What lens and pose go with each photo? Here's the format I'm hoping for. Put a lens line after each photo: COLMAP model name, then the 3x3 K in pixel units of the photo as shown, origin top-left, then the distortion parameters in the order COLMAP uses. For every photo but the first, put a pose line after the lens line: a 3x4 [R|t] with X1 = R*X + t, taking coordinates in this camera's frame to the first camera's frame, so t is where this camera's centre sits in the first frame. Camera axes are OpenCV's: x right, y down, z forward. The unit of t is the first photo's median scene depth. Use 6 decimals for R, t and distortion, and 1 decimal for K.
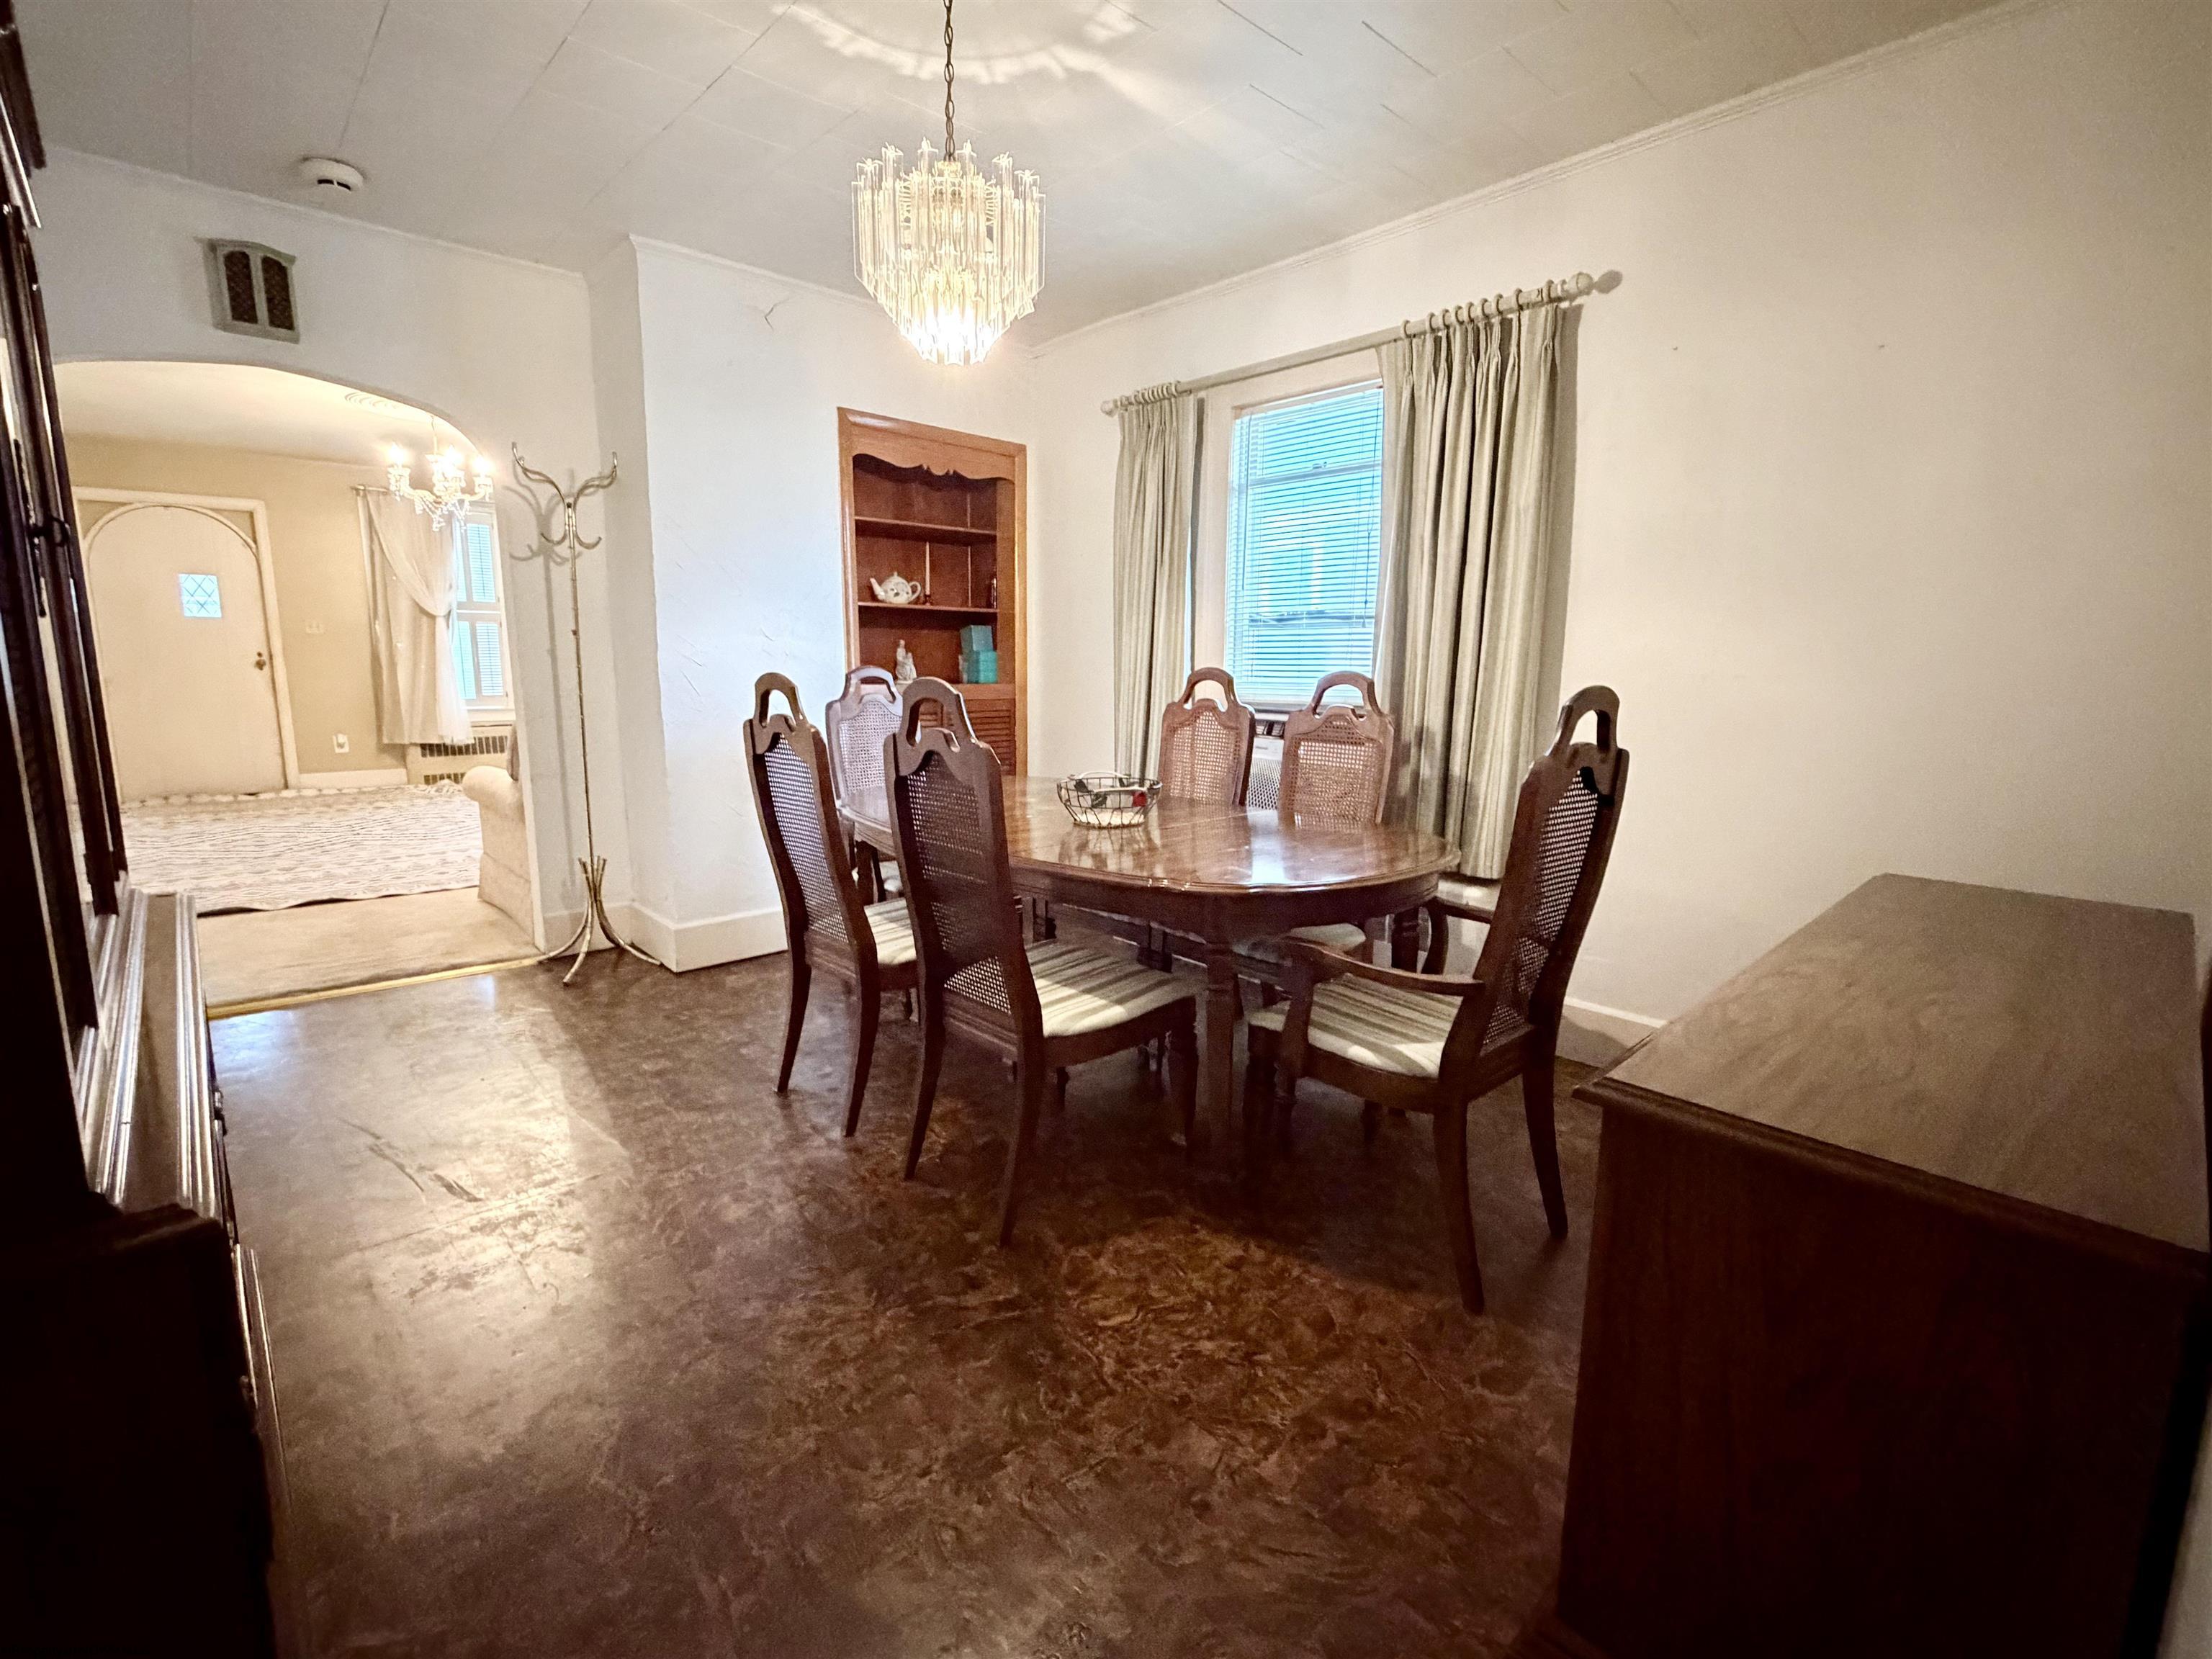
lens RADIAL K [[1014.7, 0, 1096.7], [0, 1014.7, 832.0], [0, 0, 1]] dist [0.001273, 0.000418]
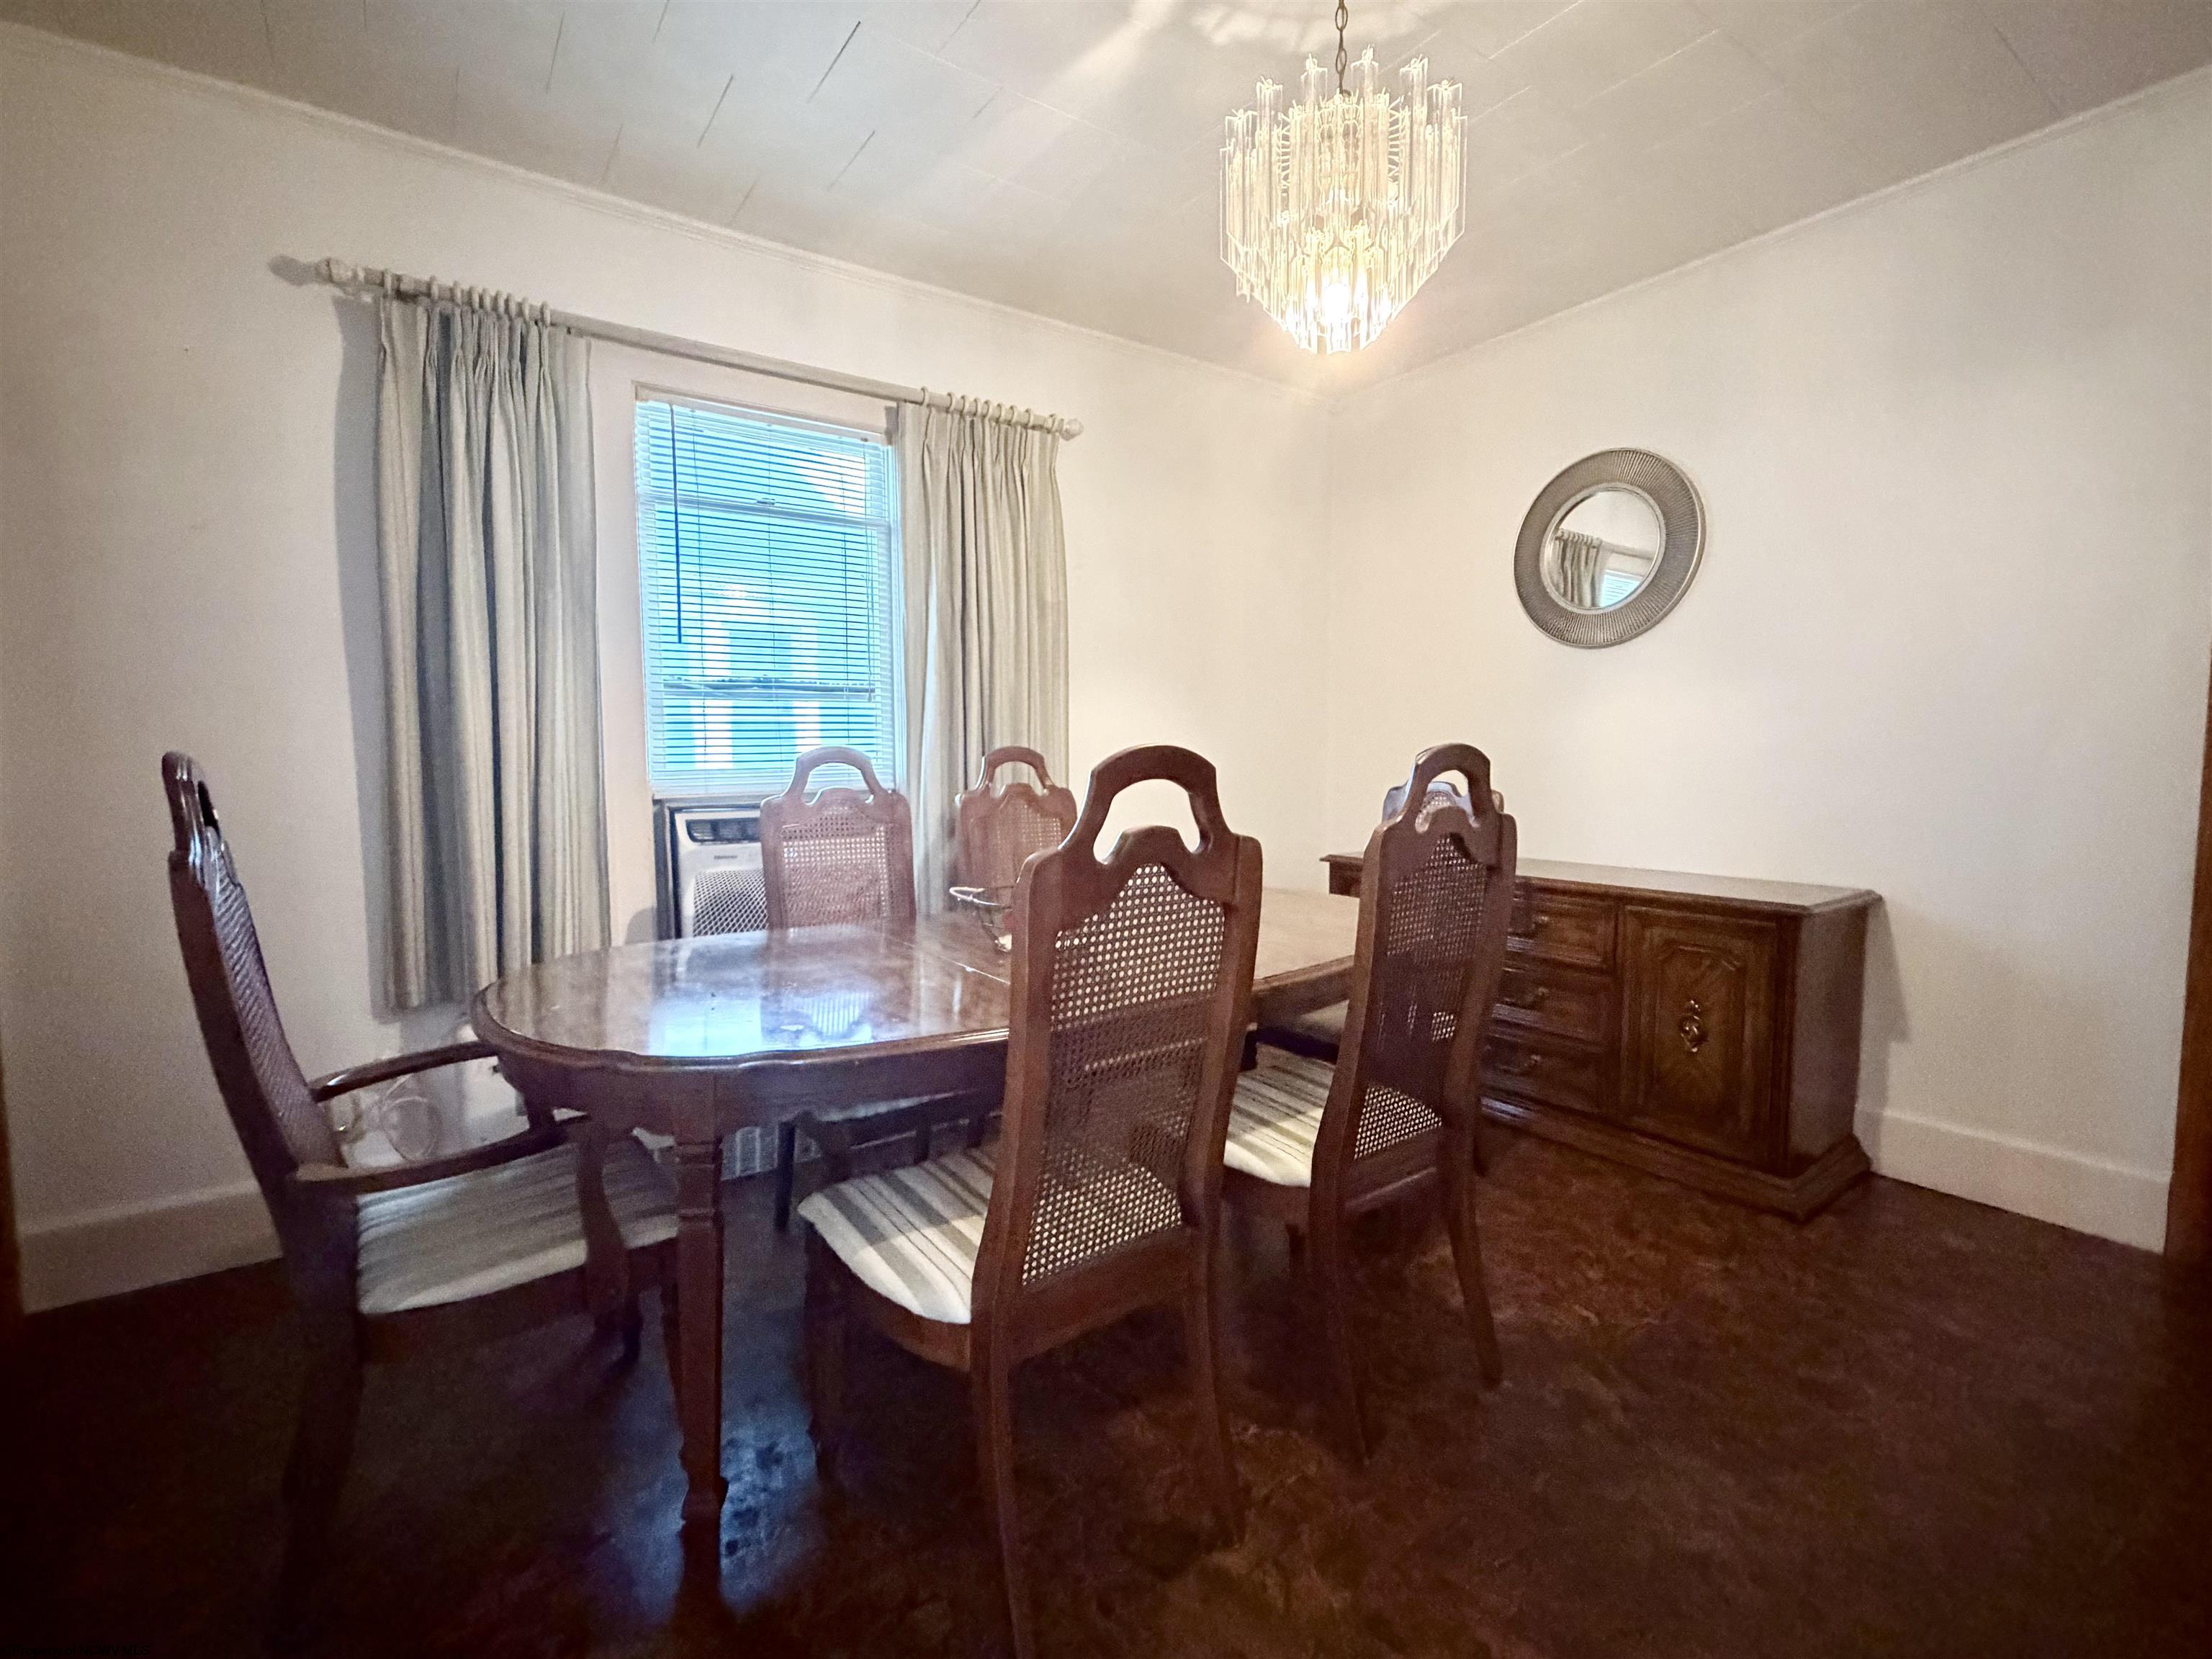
lens RADIAL K [[1014.7, 0, 1096.7], [0, 1014.7, 832.0], [0, 0, 1]] dist [0.001273, 0.000418]
pose [[0.110034, -0.095486, 0.989331, -0.703792], [0.175458, 0.981609, 0.075226, -0.141548], [-0.978318, 0.165309, 0.124764, 0.832703]]
